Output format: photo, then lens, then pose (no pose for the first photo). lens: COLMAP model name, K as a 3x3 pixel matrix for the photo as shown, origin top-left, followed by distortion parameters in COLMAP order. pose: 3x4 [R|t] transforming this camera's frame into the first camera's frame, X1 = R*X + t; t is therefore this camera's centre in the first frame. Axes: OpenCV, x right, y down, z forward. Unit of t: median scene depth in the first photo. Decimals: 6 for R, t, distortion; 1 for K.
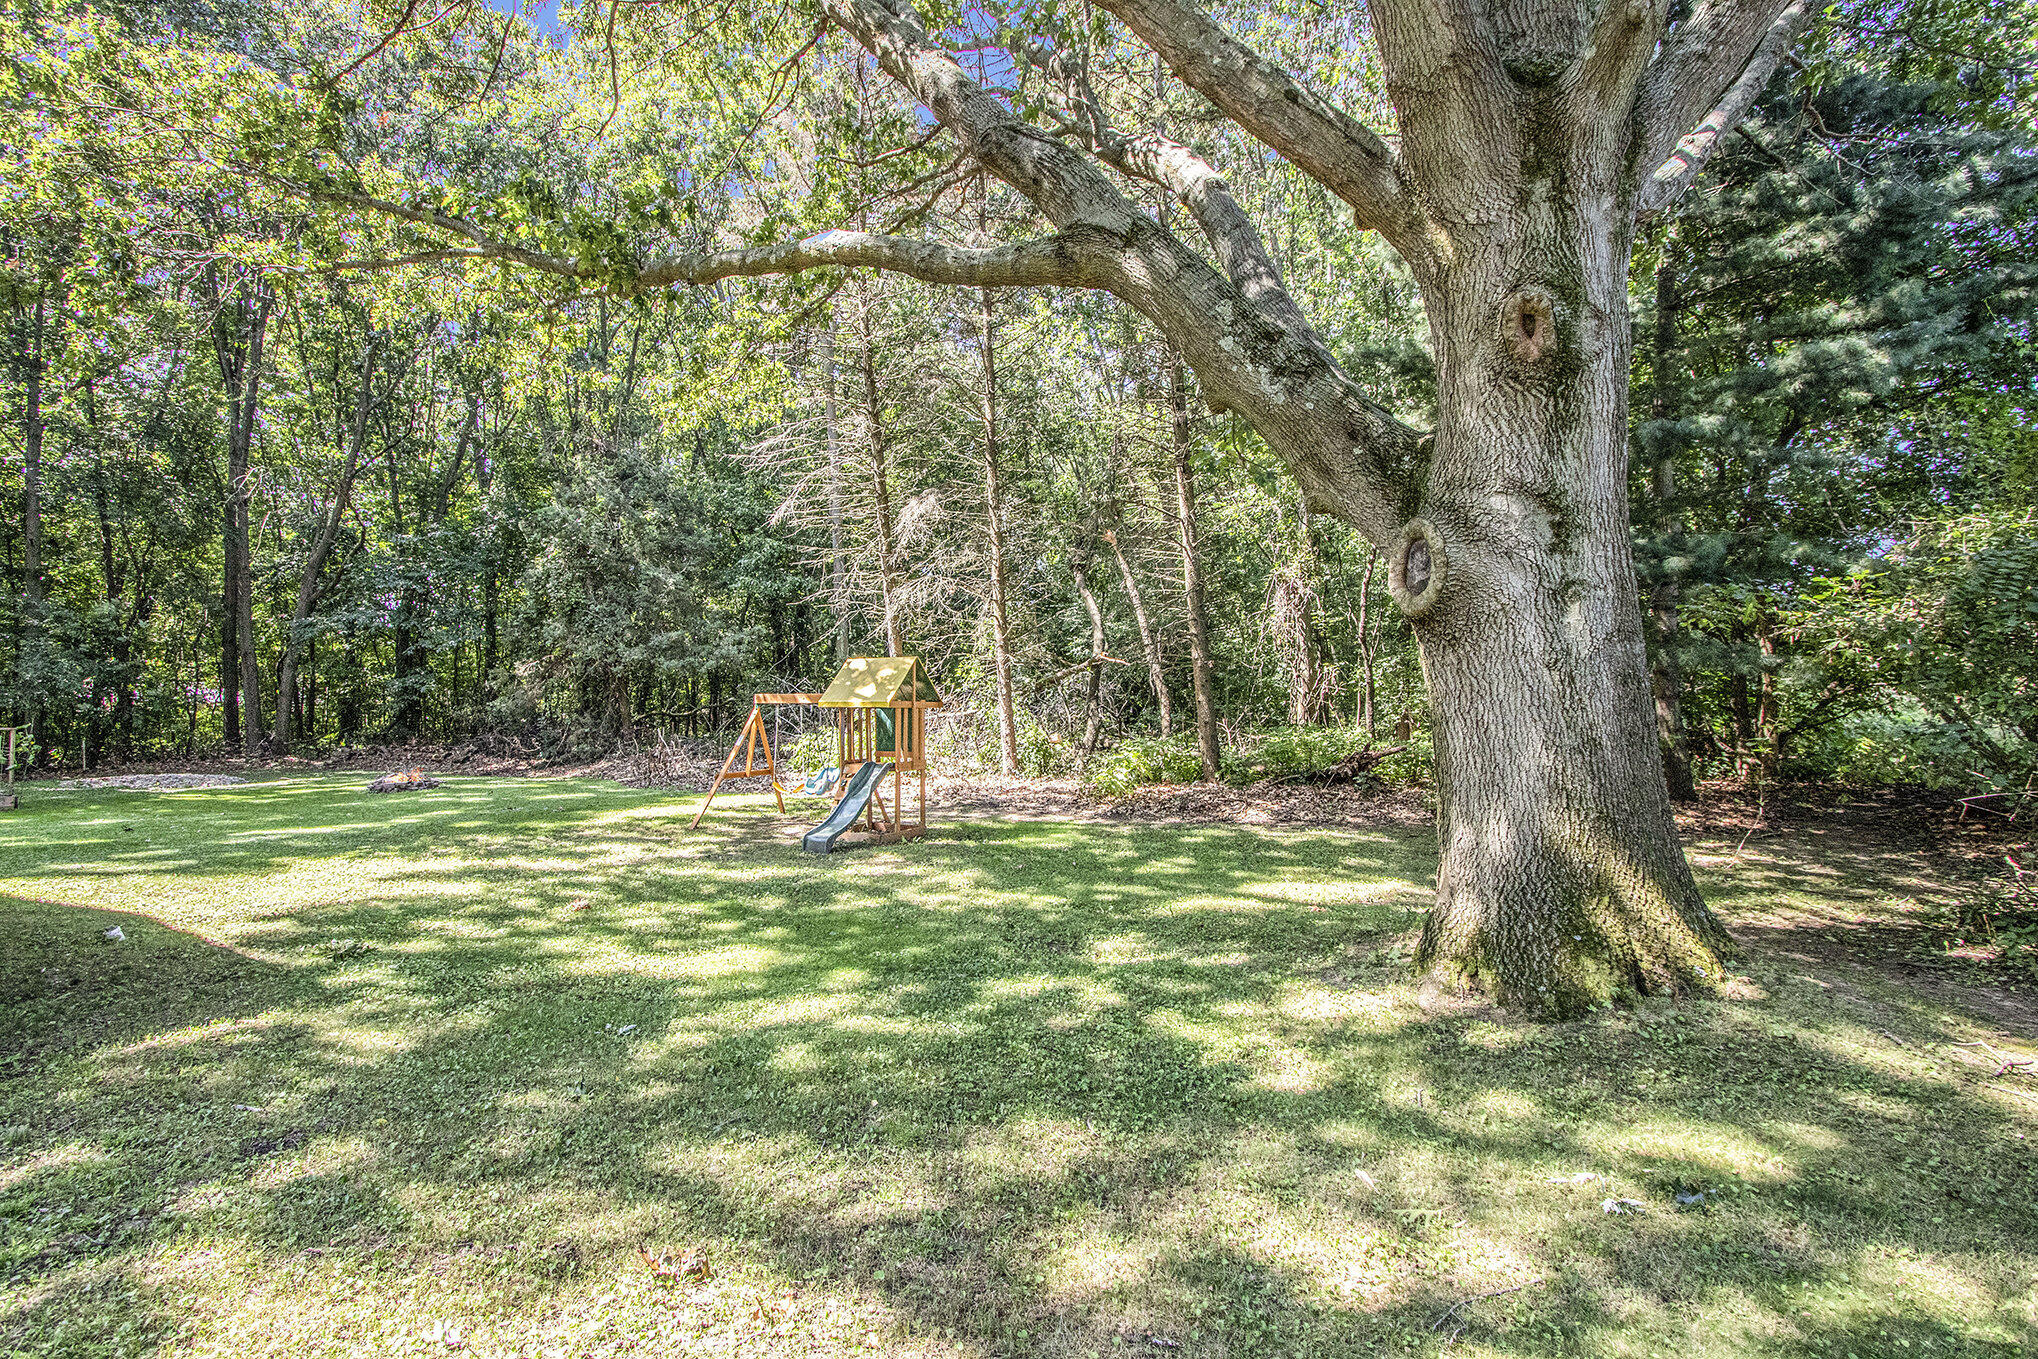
lens RADIAL K [[938.5, 0, 1015.9], [0, 938.5, 683.2], [0, 0, 1]] dist [-0.000284, 0.000638]
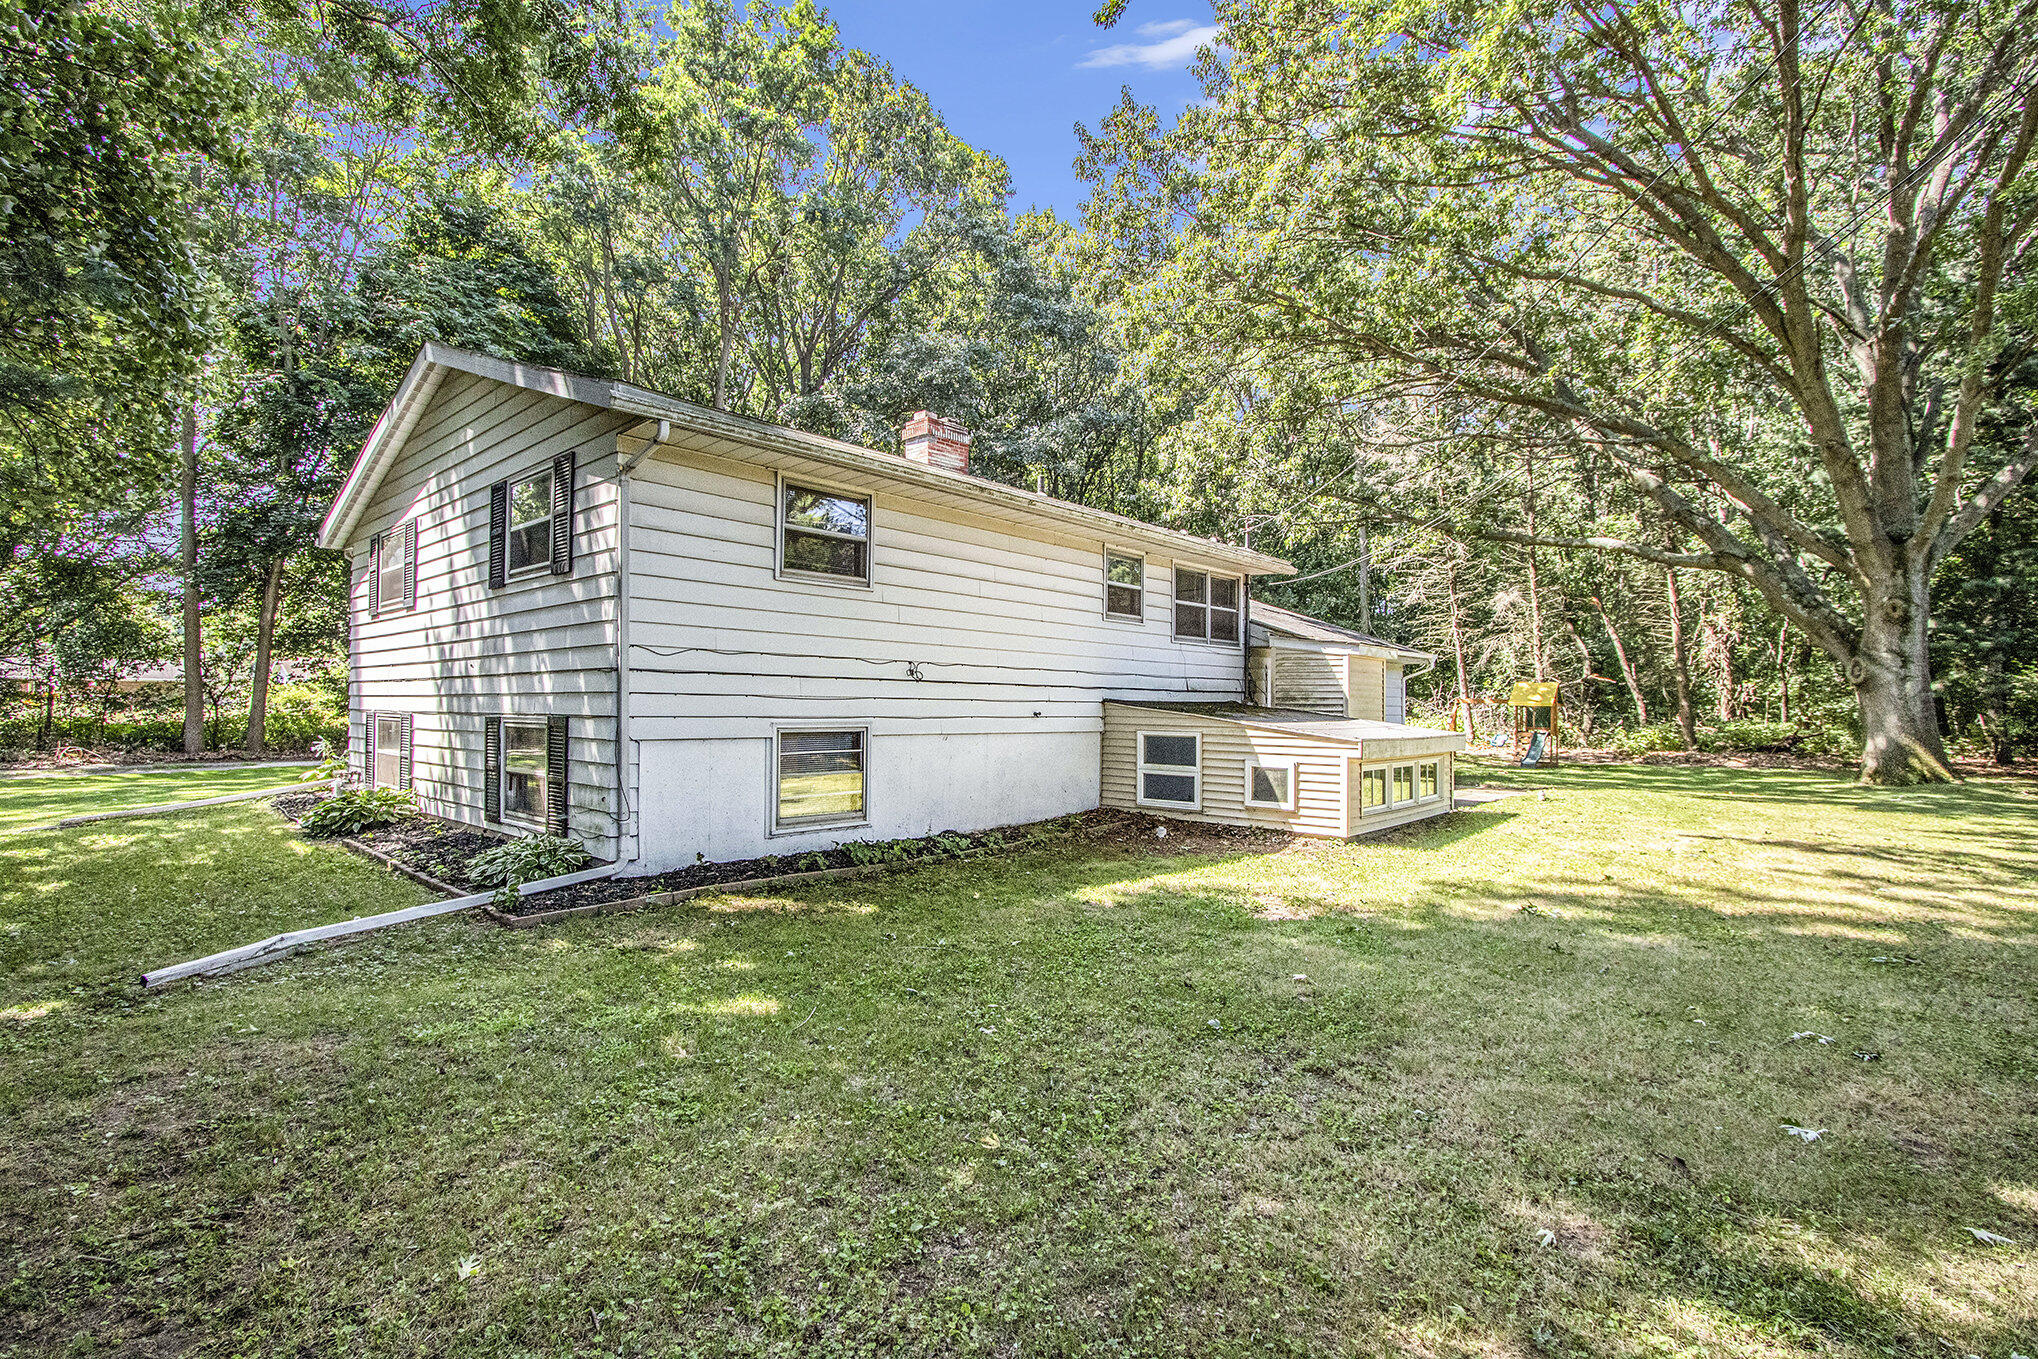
lens RADIAL K [[938.5, 0, 1015.0], [0, 938.5, 682.6], [0, 0, 1]] dist [-0.000284, 0.000638]
pose [[0.961914, 0.014216, -0.272983, -1.803138], [-0.013314, 0.999898, 0.005158, -0.052726], [0.273028, -0.001327, 0.962005, -3.561159]]
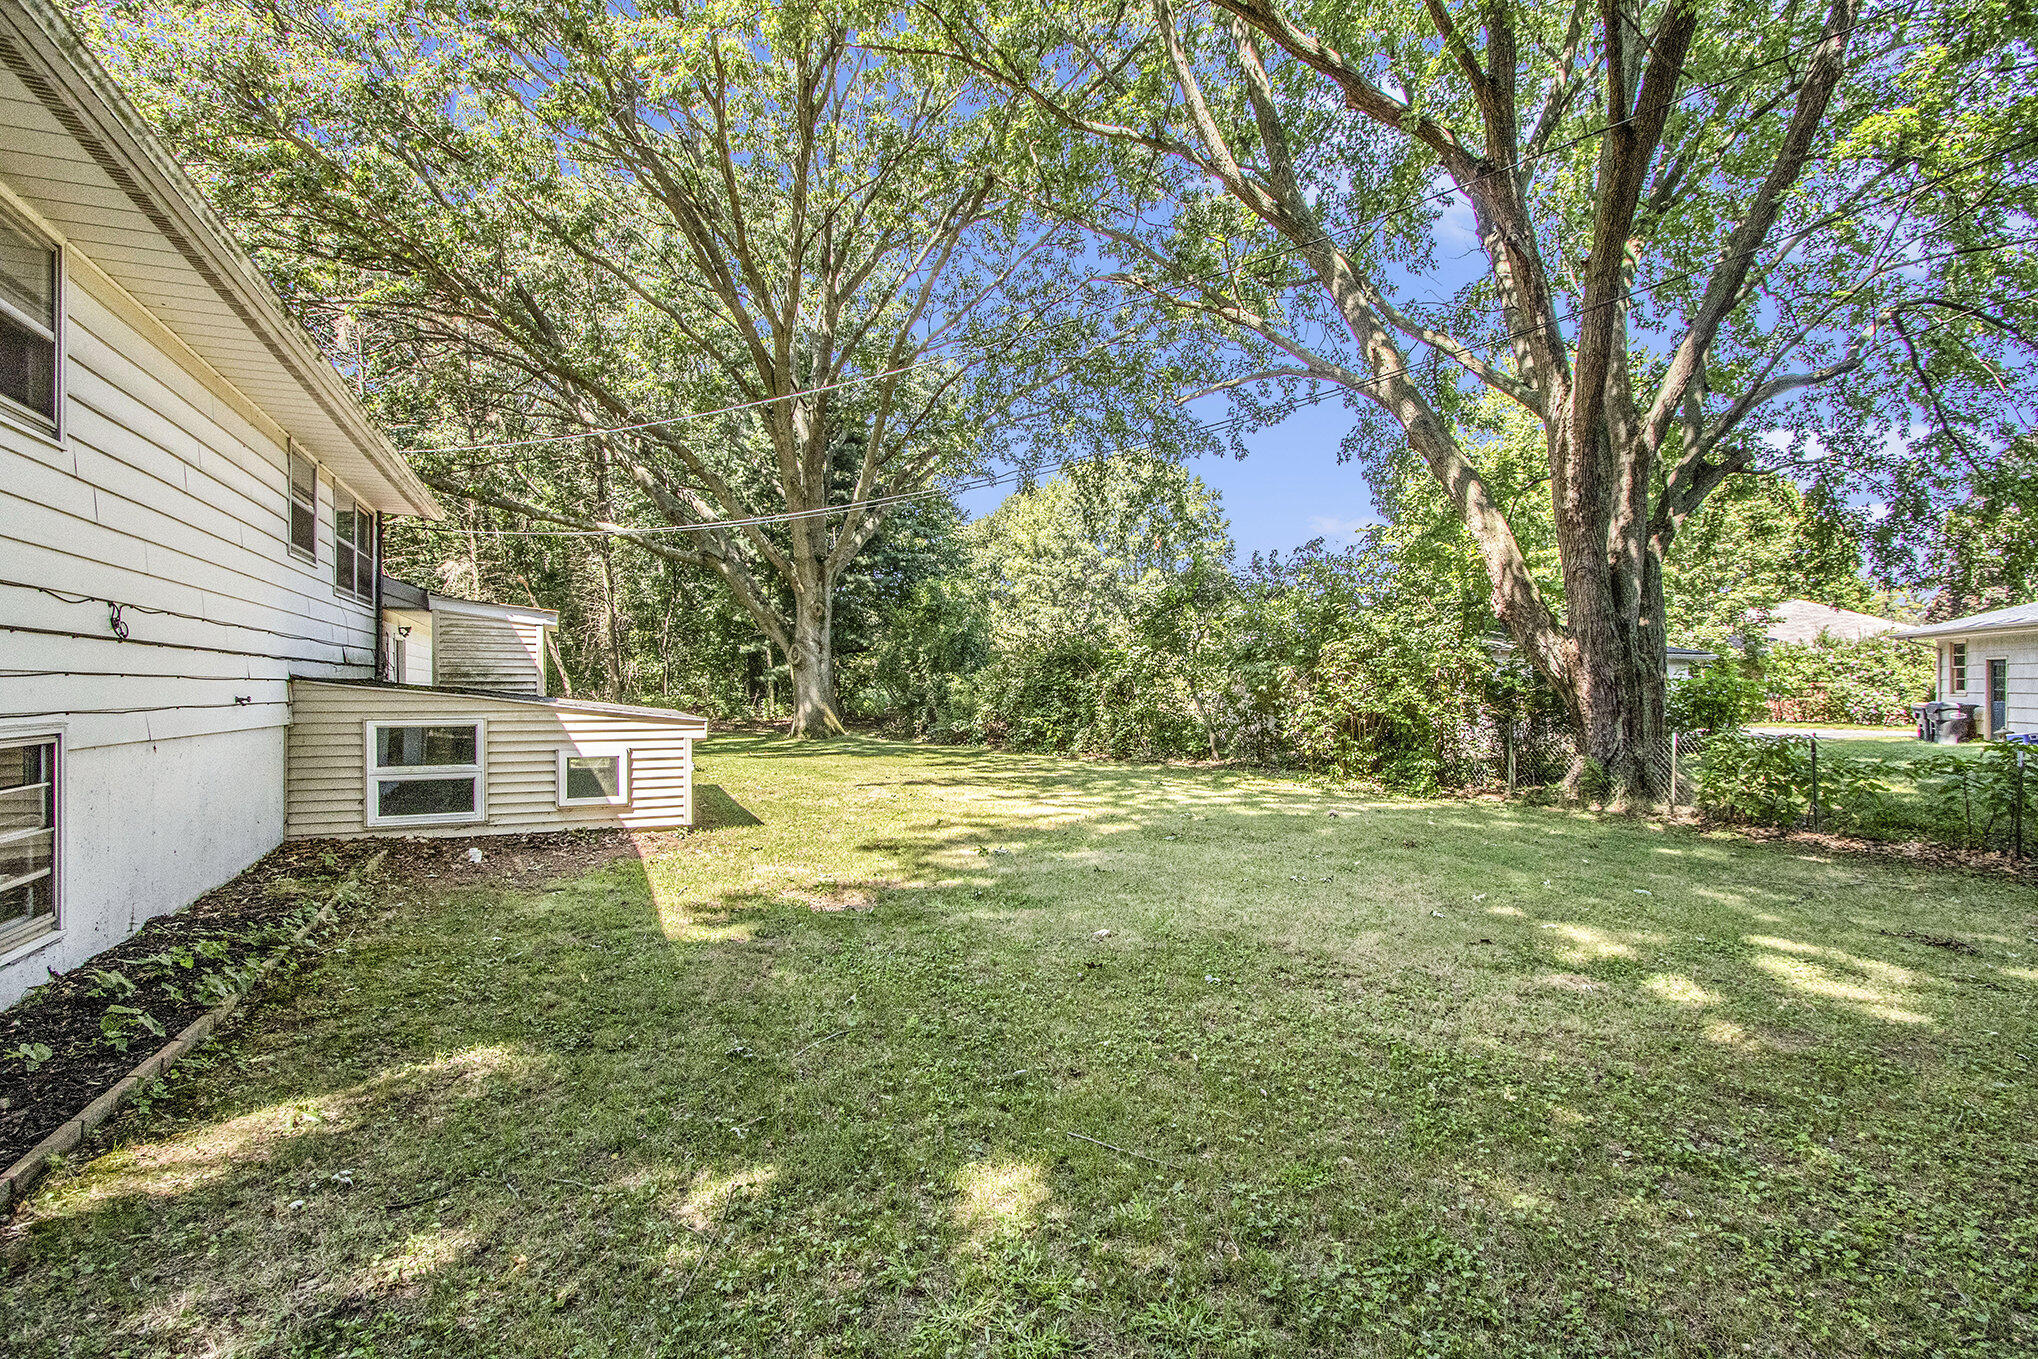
lens RADIAL K [[938.5, 0, 1011.3], [0, 938.5, 676.5], [0, 0, 1]] dist [-0.000284, 0.000638]
pose [[0.643500, 0.018759, 0.765217, -2.683117], [-0.026917, 0.999636, -0.001870, -0.028583], [-0.764973, -0.019394, 0.643770, -3.121152]]
